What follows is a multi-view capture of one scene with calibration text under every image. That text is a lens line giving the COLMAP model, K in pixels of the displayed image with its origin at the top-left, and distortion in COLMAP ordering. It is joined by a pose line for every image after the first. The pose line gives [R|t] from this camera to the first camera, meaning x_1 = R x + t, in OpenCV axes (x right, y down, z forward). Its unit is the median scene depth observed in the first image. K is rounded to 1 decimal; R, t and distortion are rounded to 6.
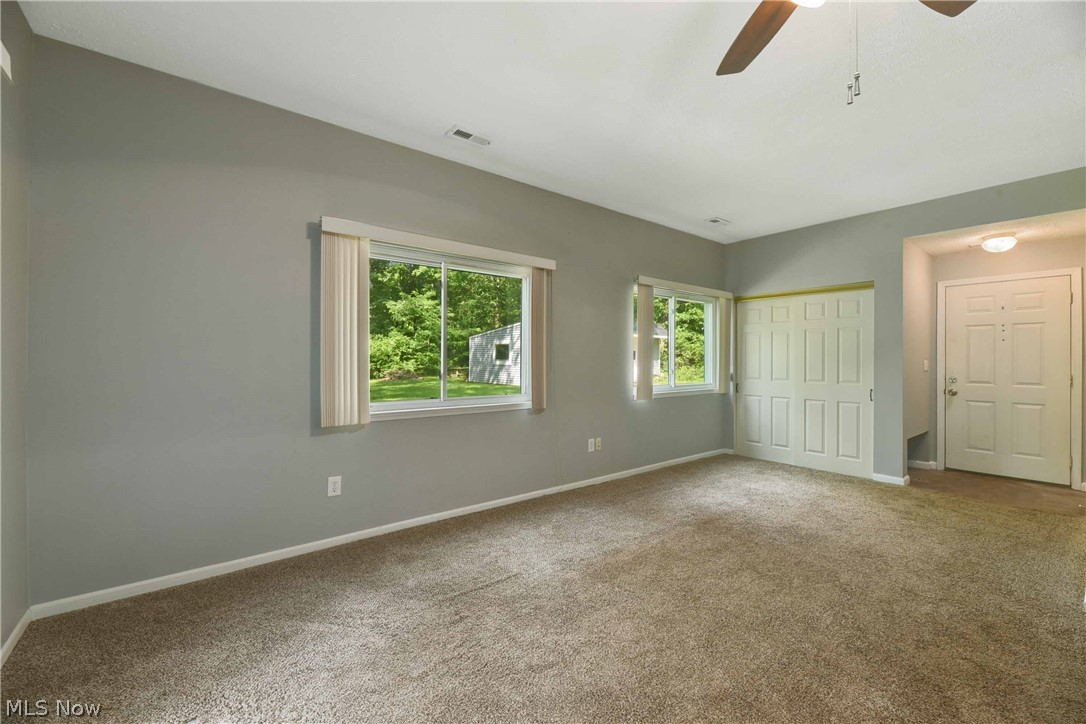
lens RADIAL K [[435.9, 0, 546.1], [0, 435.9, 363.1], [0, 0, 1]] dist [0.000898, -0.001009]
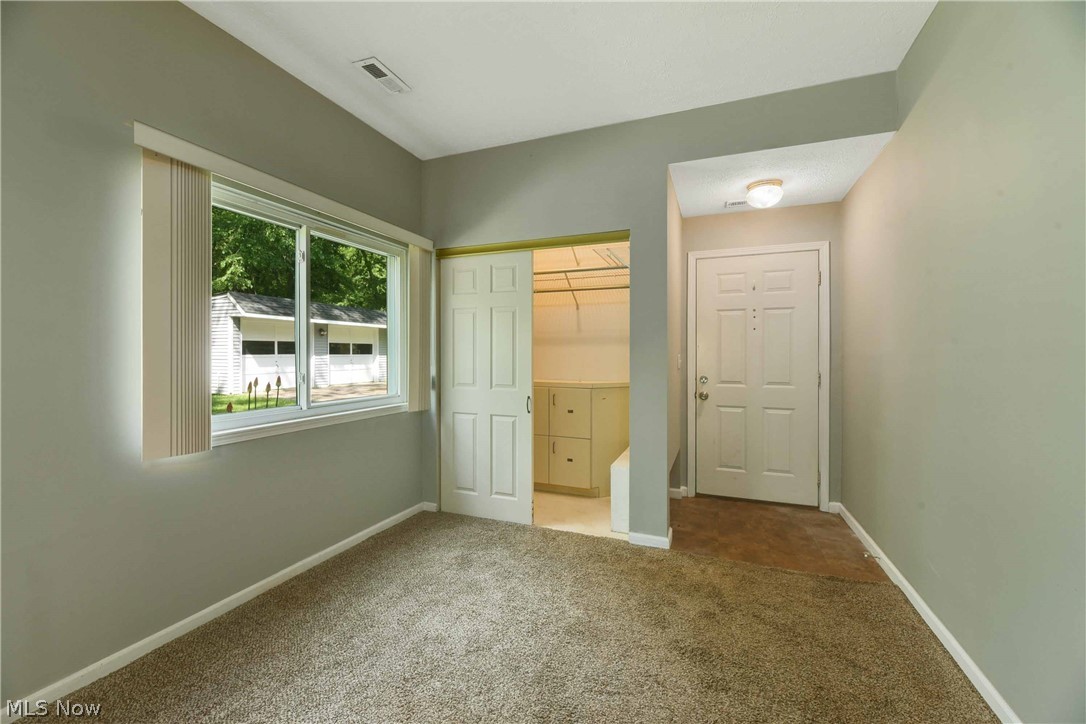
lens RADIAL K [[435.9, 0, 543.3], [0, 435.9, 357.6], [0, 0, 1]] dist [0.000898, -0.001009]
pose [[0.867216, -0.003815, 0.497917, 0.303885], [0.004282, 0.999991, 0.000204, -0.002140], [-0.497913, 0.001955, 0.867225, 0.476245]]
